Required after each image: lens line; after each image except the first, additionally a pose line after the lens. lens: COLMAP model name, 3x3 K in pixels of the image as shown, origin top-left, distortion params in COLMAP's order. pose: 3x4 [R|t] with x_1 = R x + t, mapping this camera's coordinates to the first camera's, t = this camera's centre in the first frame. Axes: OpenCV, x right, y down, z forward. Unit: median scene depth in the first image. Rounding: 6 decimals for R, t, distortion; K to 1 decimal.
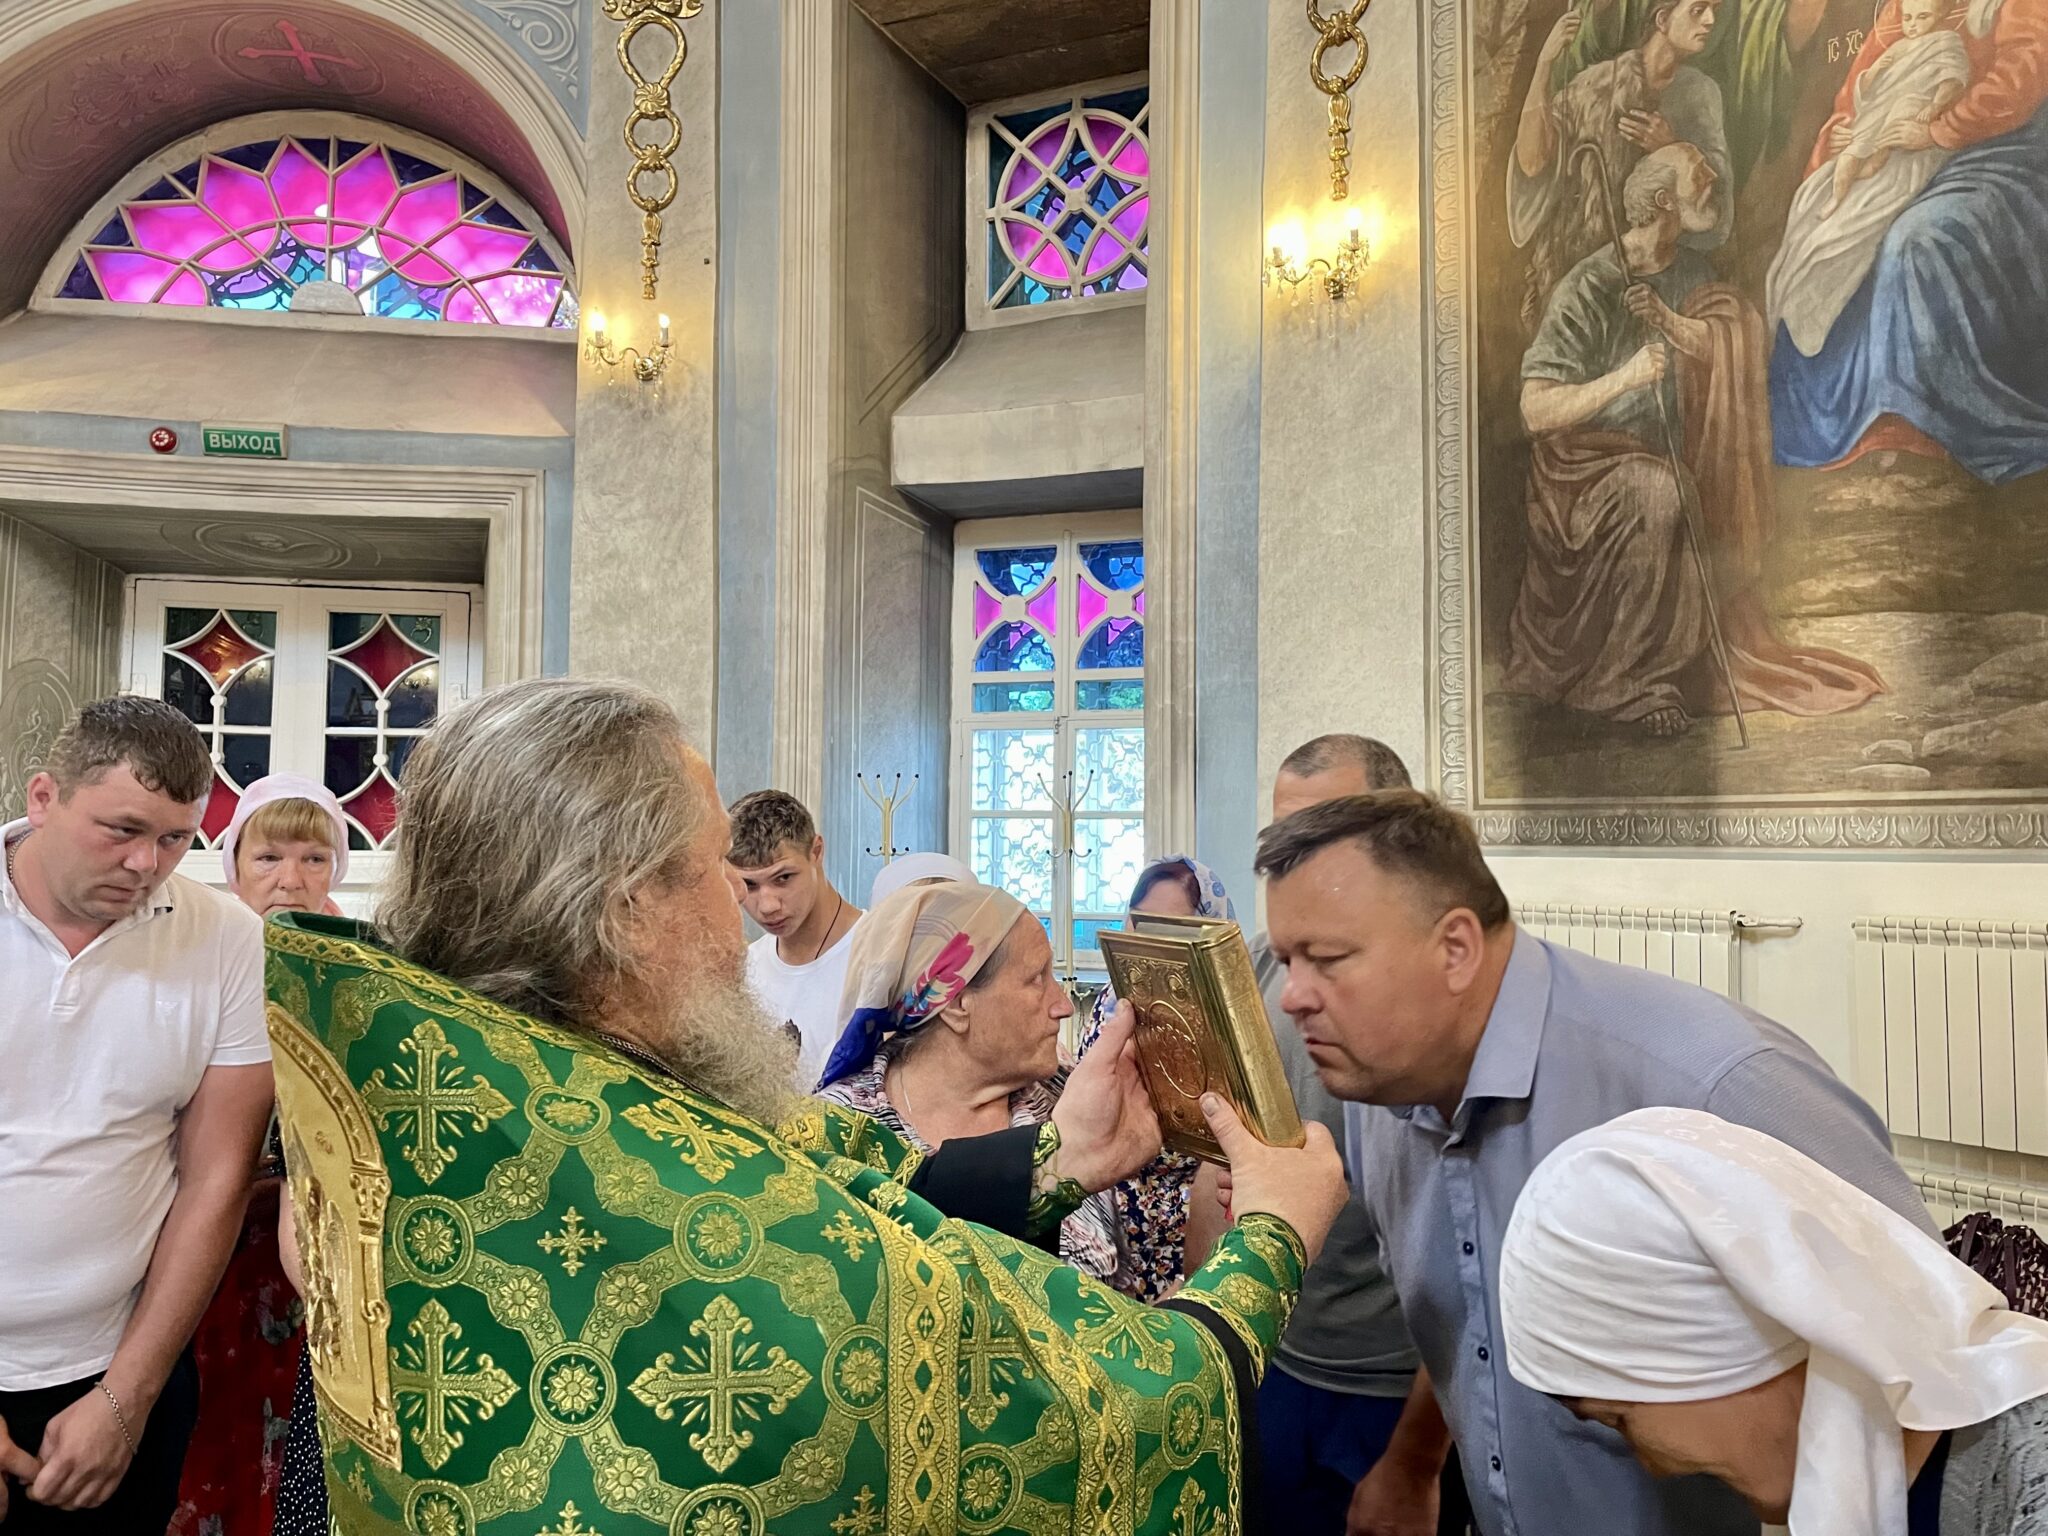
lens RADIAL K [[1534.3, 0, 1084.5], [0, 1534.3, 801.8], [0, 0, 1]] dist [-0.001669, -0.070898]
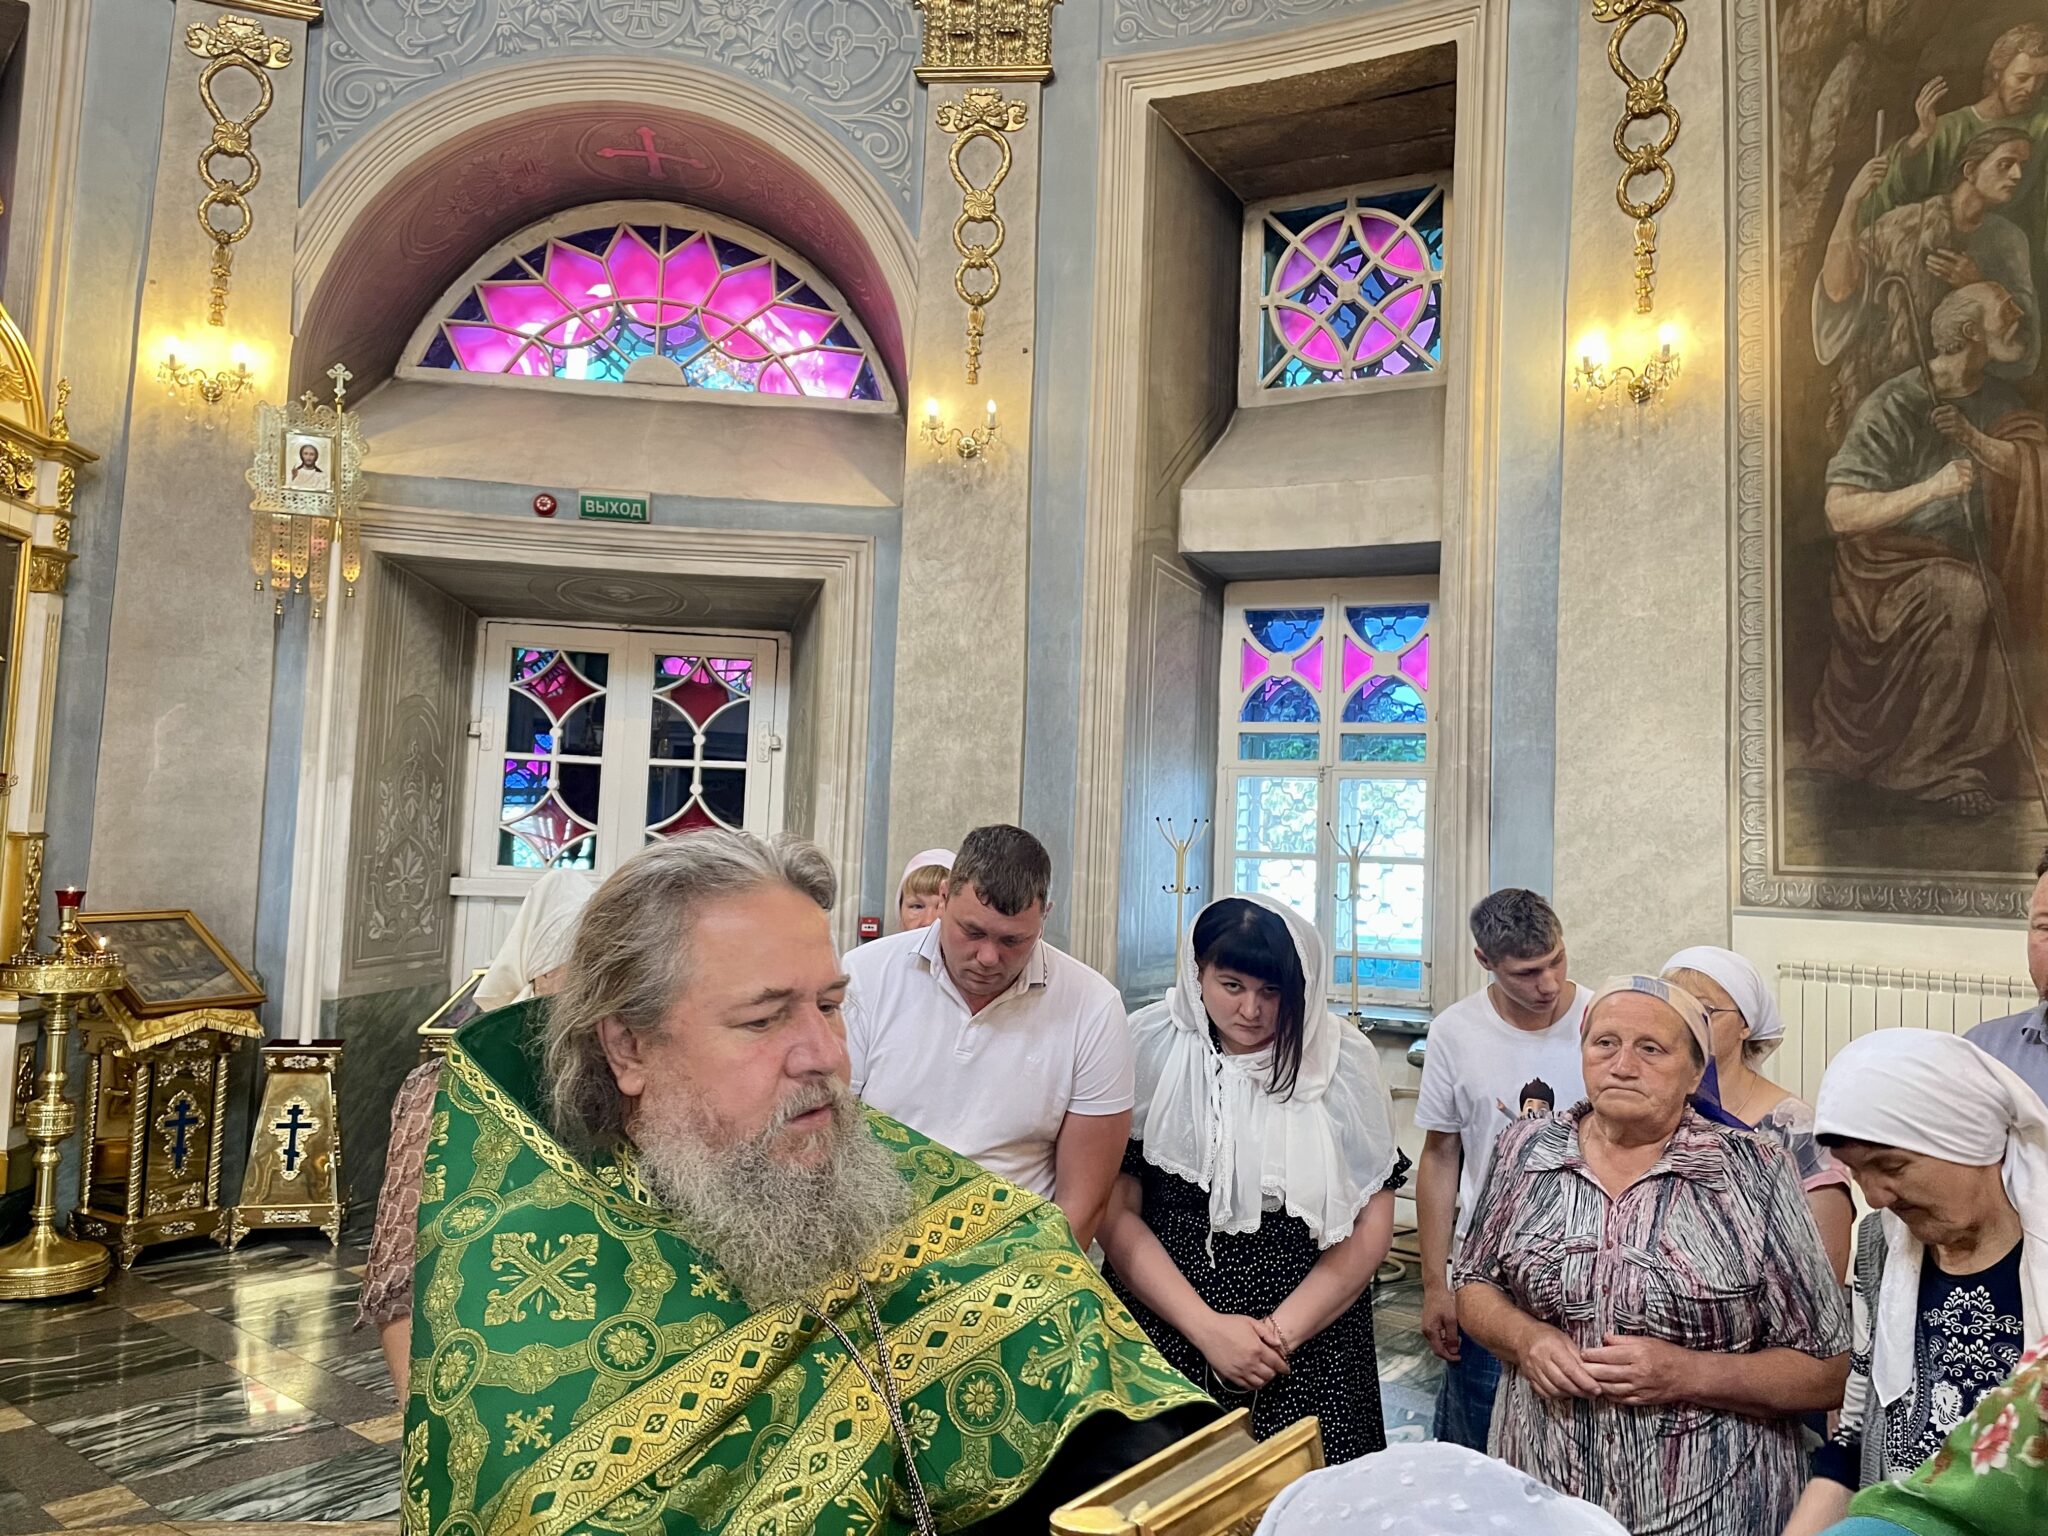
lens RADIAL K [[1534.3, 0, 1045.0], [0, 1534.3, 766.7], [0, 0, 1]] dist [-0.001669, -0.070898]
pose [[0.996876, 0.023497, -0.075402, -0.143293], [-0.025666, 0.999280, -0.027924, -0.021853], [0.074692, 0.029772, 0.996762, -0.096906]]
